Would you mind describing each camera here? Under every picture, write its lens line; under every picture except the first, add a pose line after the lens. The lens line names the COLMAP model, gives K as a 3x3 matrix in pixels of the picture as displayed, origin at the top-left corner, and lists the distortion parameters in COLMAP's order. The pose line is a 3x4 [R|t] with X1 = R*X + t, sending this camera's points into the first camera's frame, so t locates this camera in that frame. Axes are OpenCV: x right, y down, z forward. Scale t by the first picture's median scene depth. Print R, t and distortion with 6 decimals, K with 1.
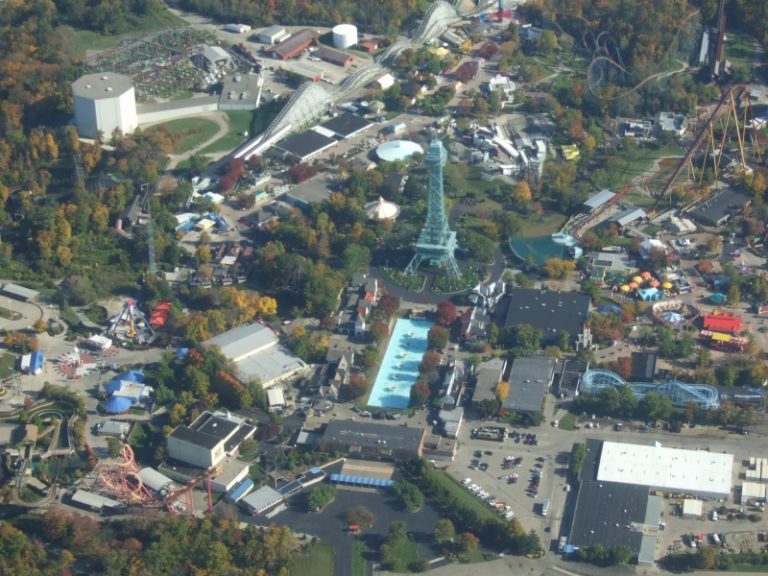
lens RADIAL K [[2032.0, 0, 384.0], [0, 2032.0, 288.0], [0, 0, 1]] dist [0.002019, -0.131061]
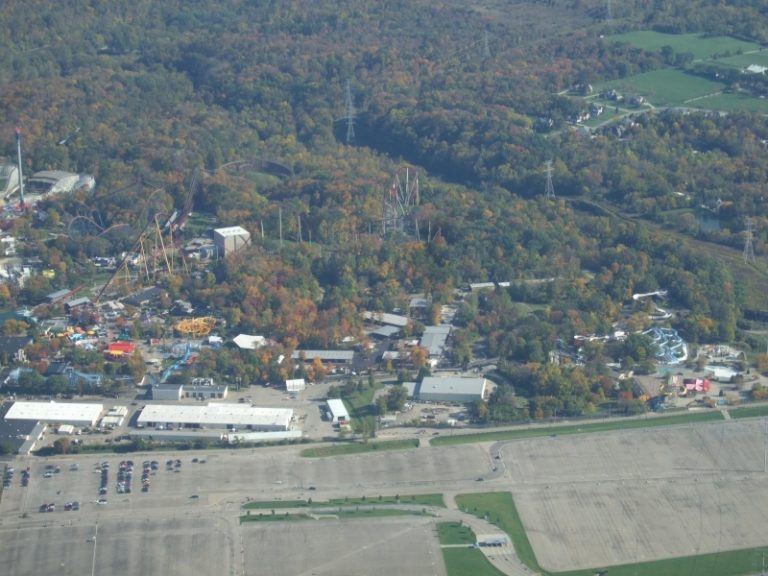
lens RADIAL K [[2359.1, 0, 384.0], [0, 2359.1, 288.0], [0, 0, 1]] dist [0.036906, -0.115041]
pose [[0.996290, -0.023897, 0.082679, 0.205061], [0.042714, 0.971304, -0.233975, 0.353614], [-0.074715, 0.236638, 0.968721, -0.587113]]
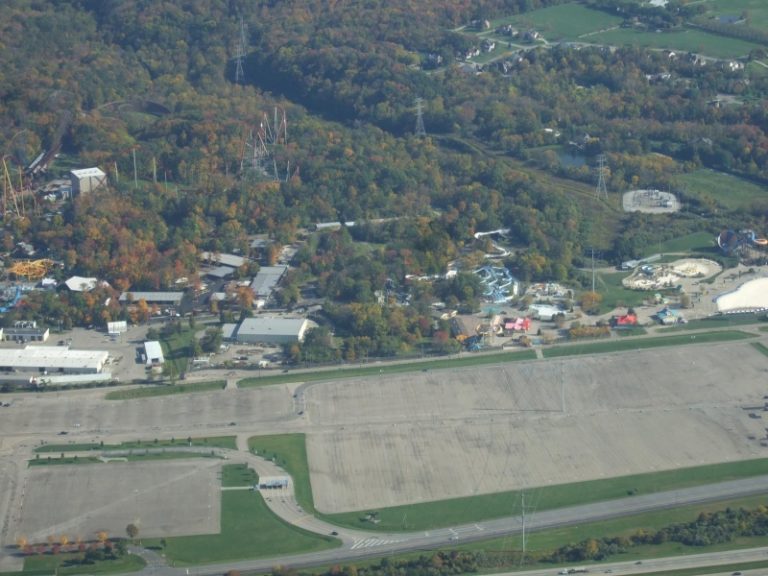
lens RADIAL K [[2359.1, 0, 384.0], [0, 2359.1, 288.0], [0, 0, 1]] dist [0.036906, -0.115041]
pose [[0.997545, -0.034269, 0.061065, 0.350348], [0.046268, 0.977146, -0.207472, 0.354891], [-0.052560, 0.209788, 0.976333, -0.594007]]
